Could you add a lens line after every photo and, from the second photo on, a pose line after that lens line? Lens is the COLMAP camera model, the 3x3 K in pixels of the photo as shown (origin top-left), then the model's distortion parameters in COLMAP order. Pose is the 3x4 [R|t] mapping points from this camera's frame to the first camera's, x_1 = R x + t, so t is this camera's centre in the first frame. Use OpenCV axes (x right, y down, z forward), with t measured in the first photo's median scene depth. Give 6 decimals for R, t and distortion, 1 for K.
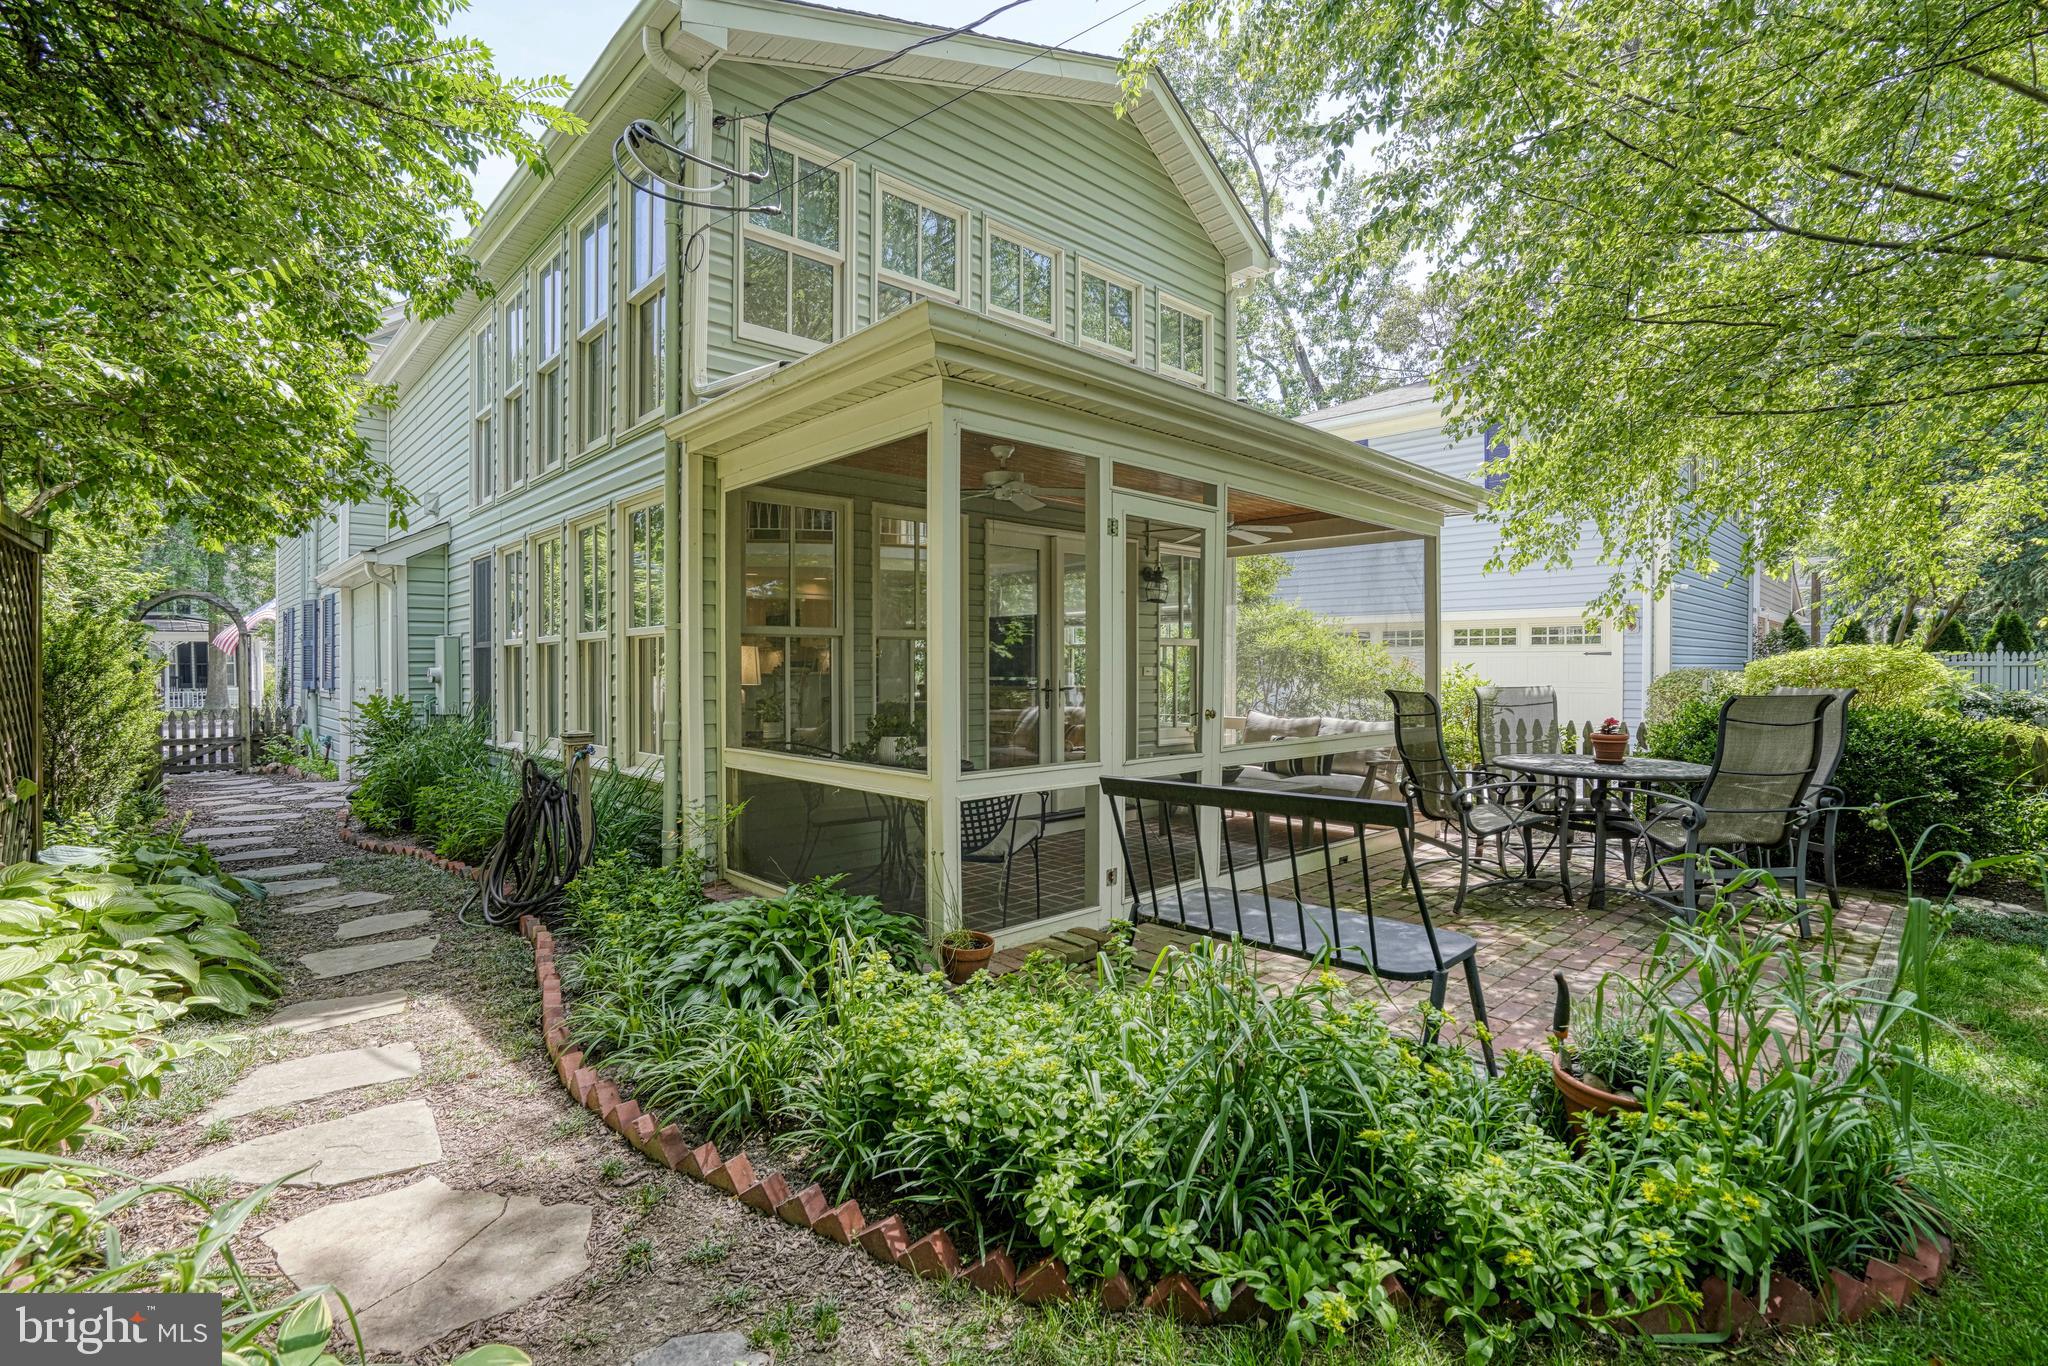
lens RADIAL K [[945.7, 0, 1022.5], [0, 945.7, 689.3], [0, 0, 1]] dist [-0.052407, 0.014507]
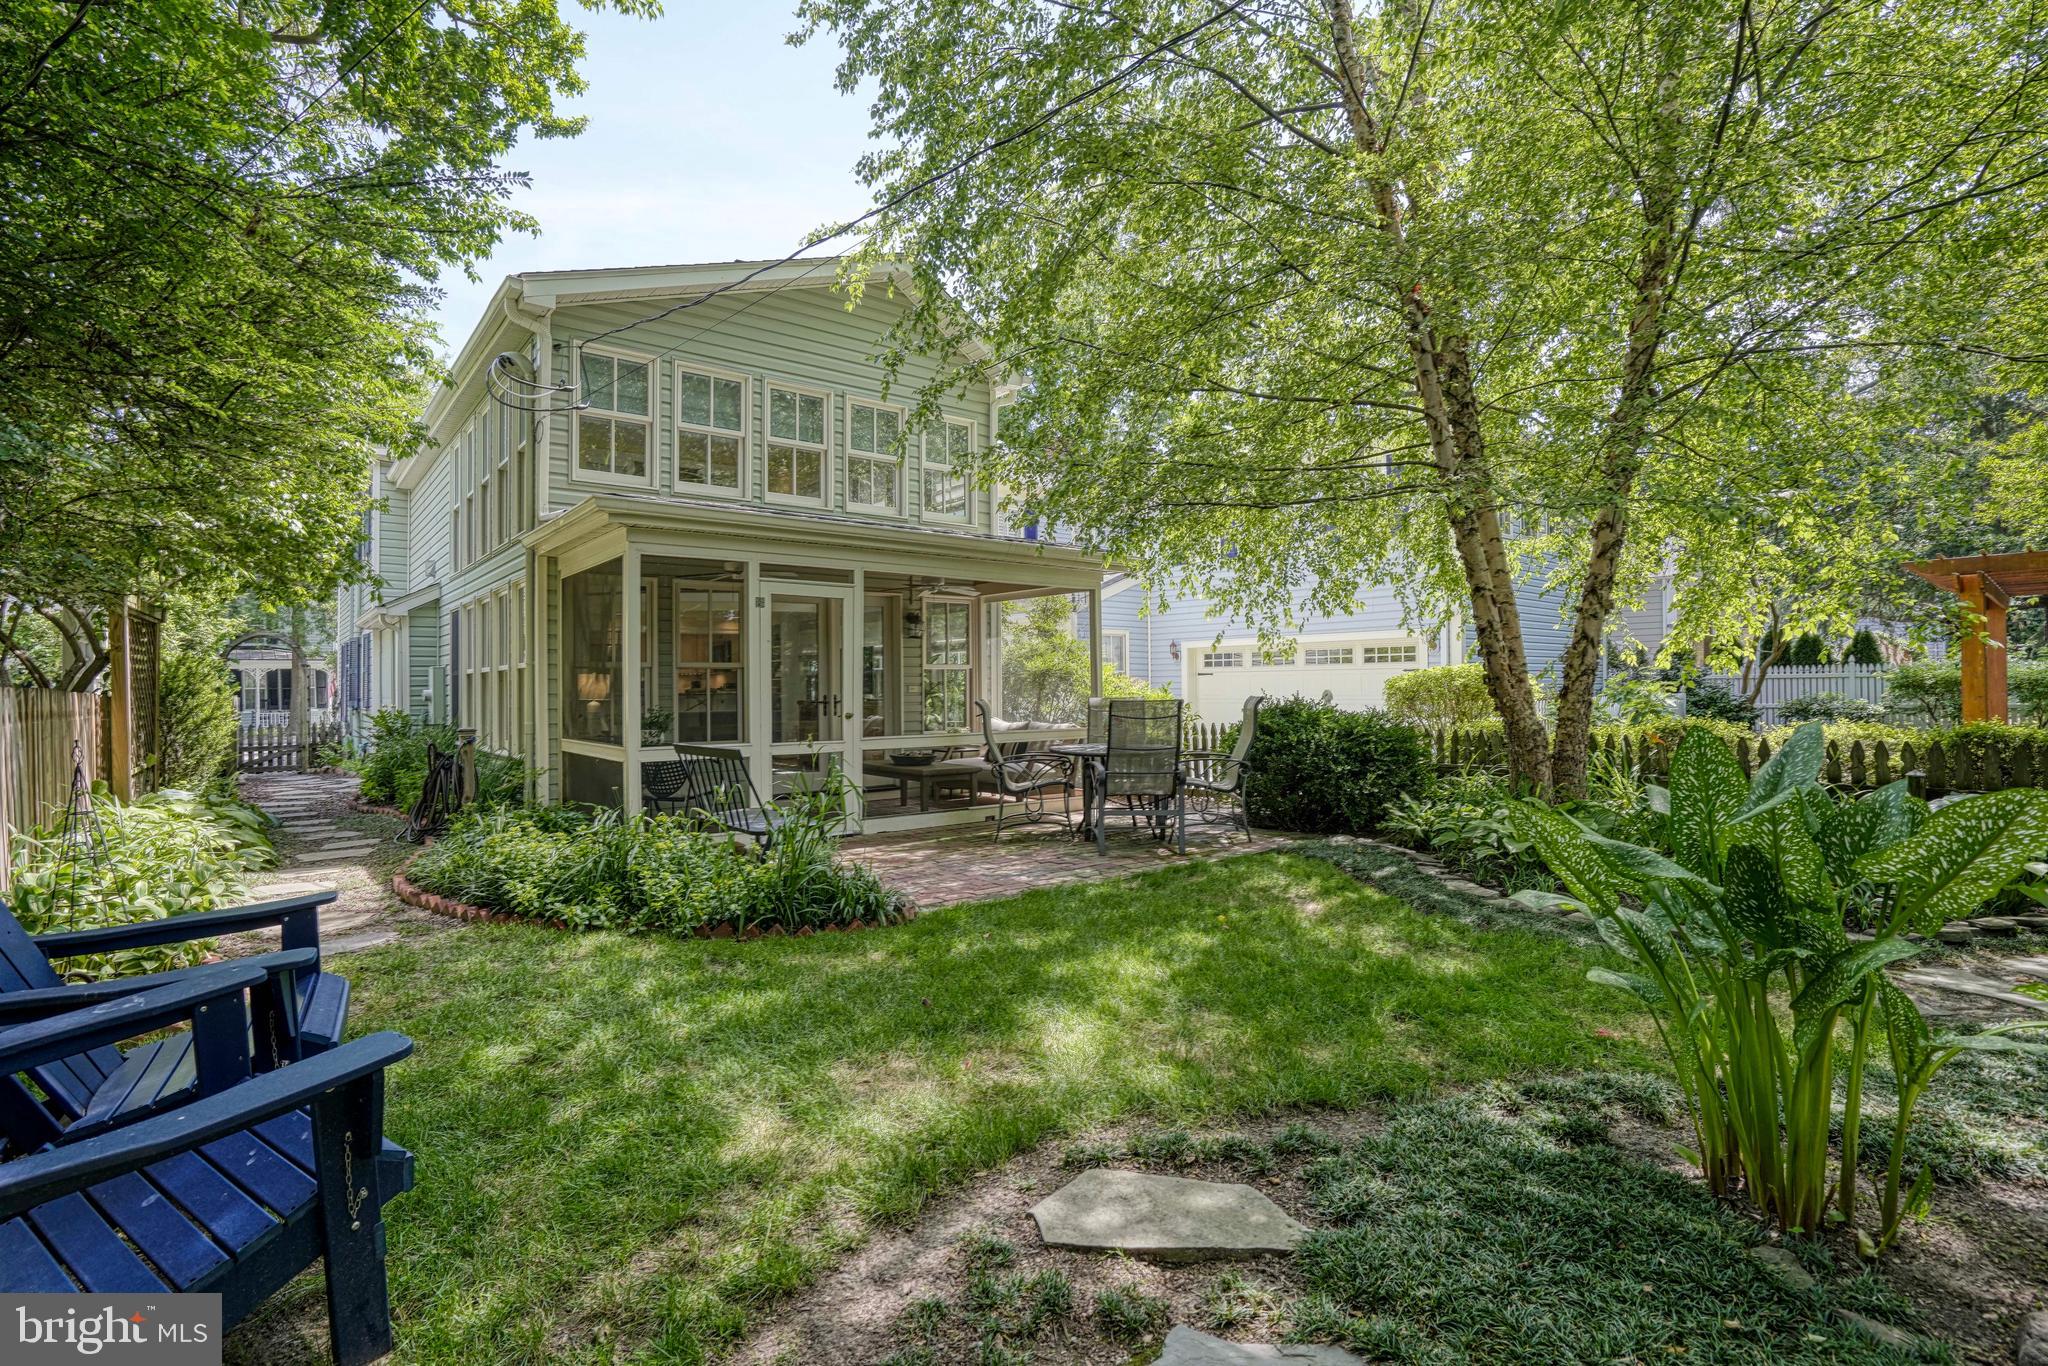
lens RADIAL K [[945.7, 0, 1022.5], [0, 945.7, 689.3], [0, 0, 1]] dist [-0.052407, 0.014507]
pose [[0.997963, -0.007638, -0.063335, 0.419410], [0.006373, 0.999777, -0.020146, 0.011360], [0.063474, 0.019701, 0.997789, -0.395581]]
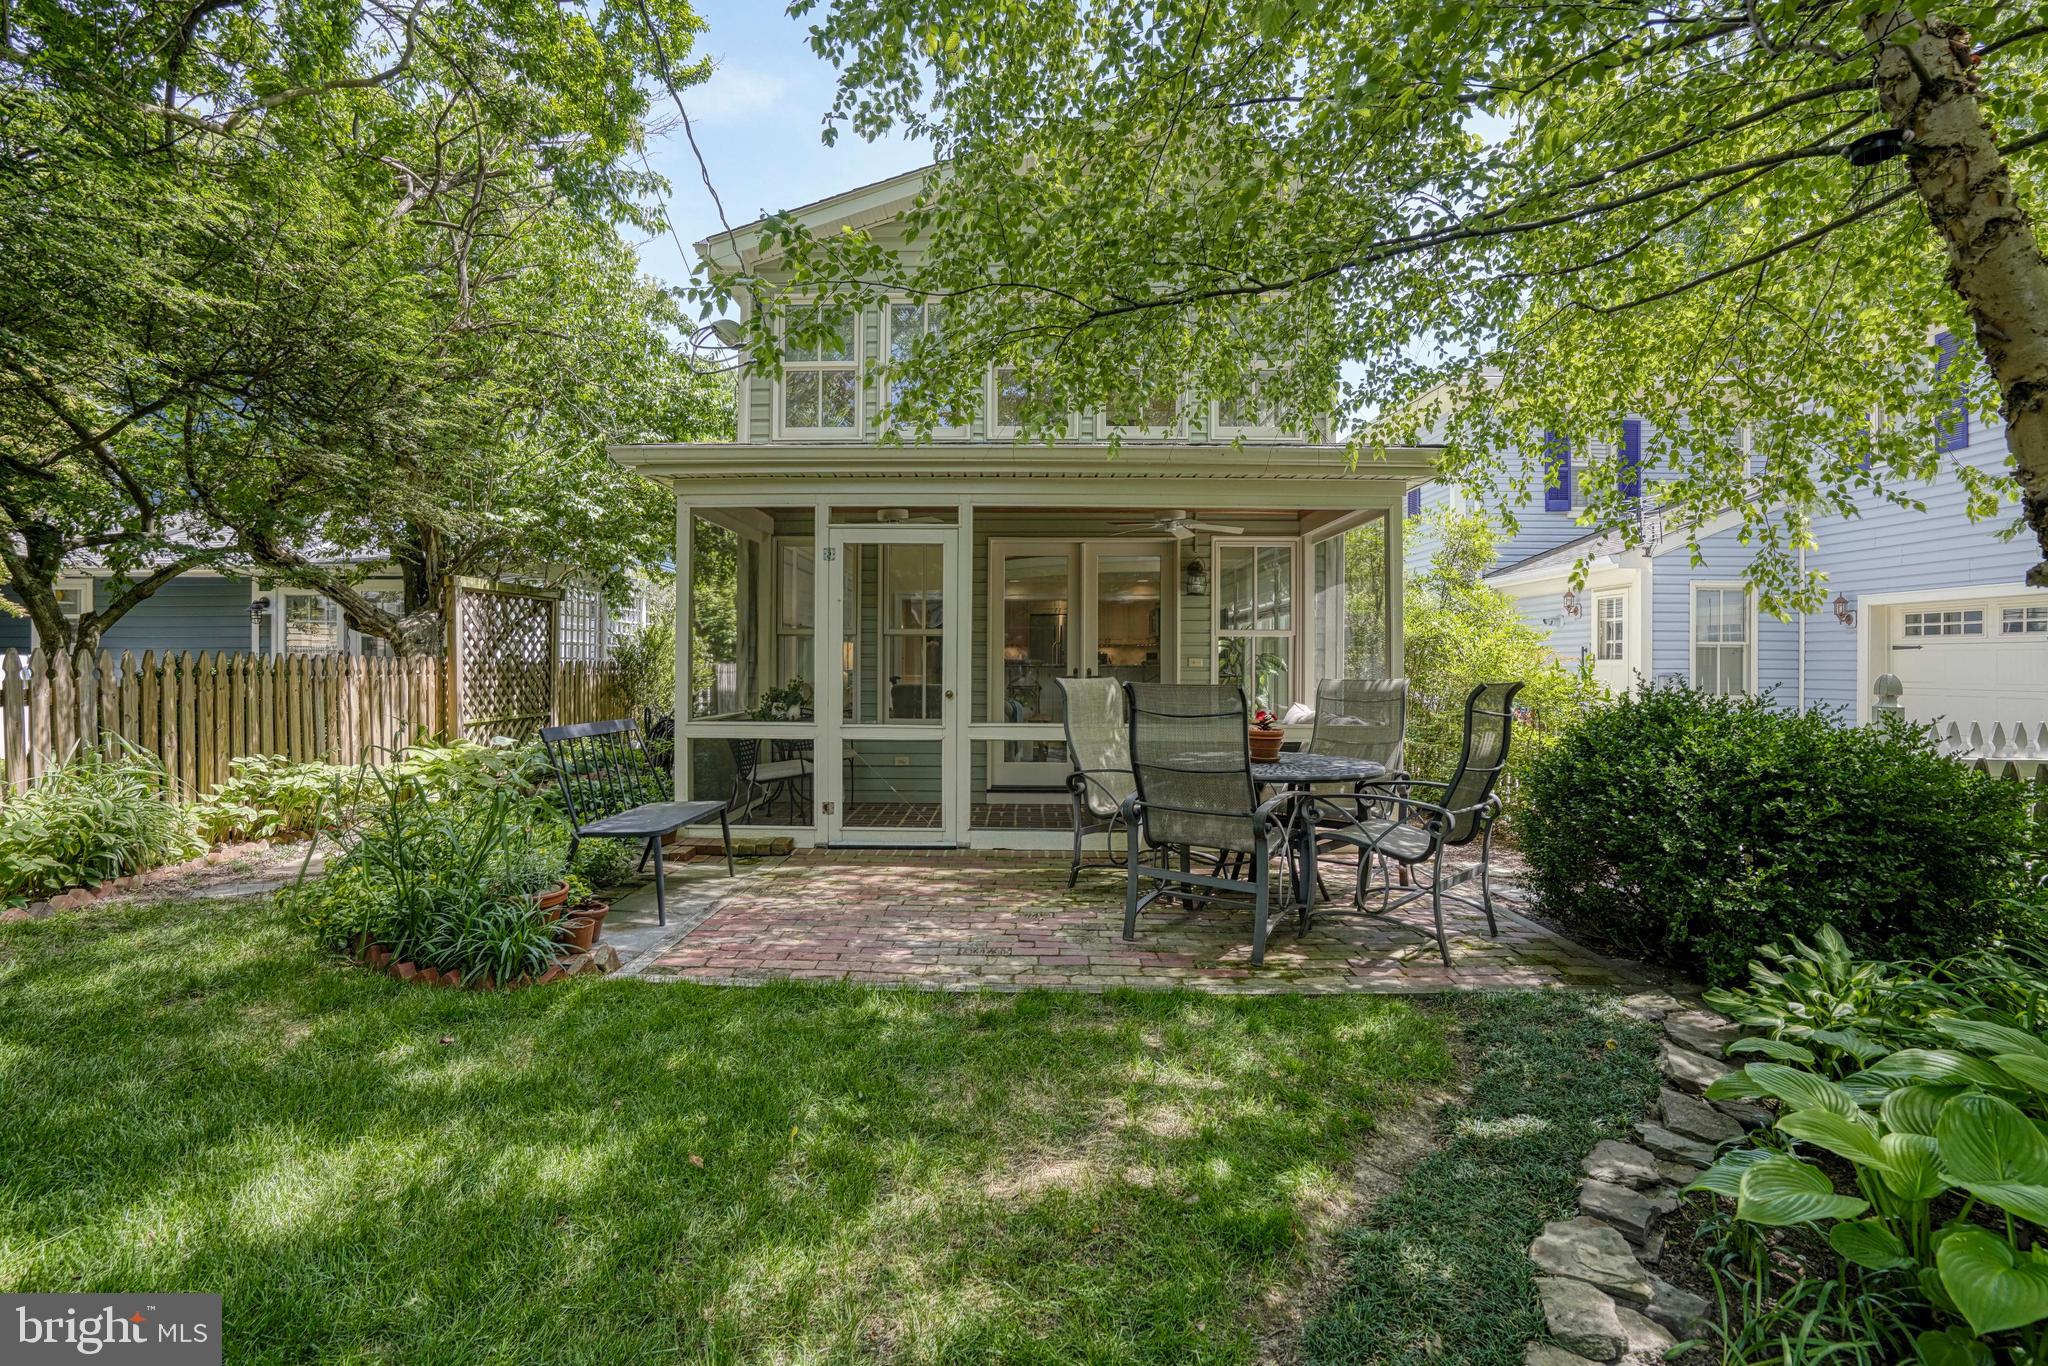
lens RADIAL K [[963.0, 0, 1025.0], [0, 963.0, 673.6], [0, 0, 1]] dist [-0.076833, 0.037531]
pose [[0.716050, 0.010593, -0.697968, 0.812347], [-0.020582, 0.999771, -0.005941, 0.003593], [0.697745, 0.018620, 0.716104, 0.125926]]
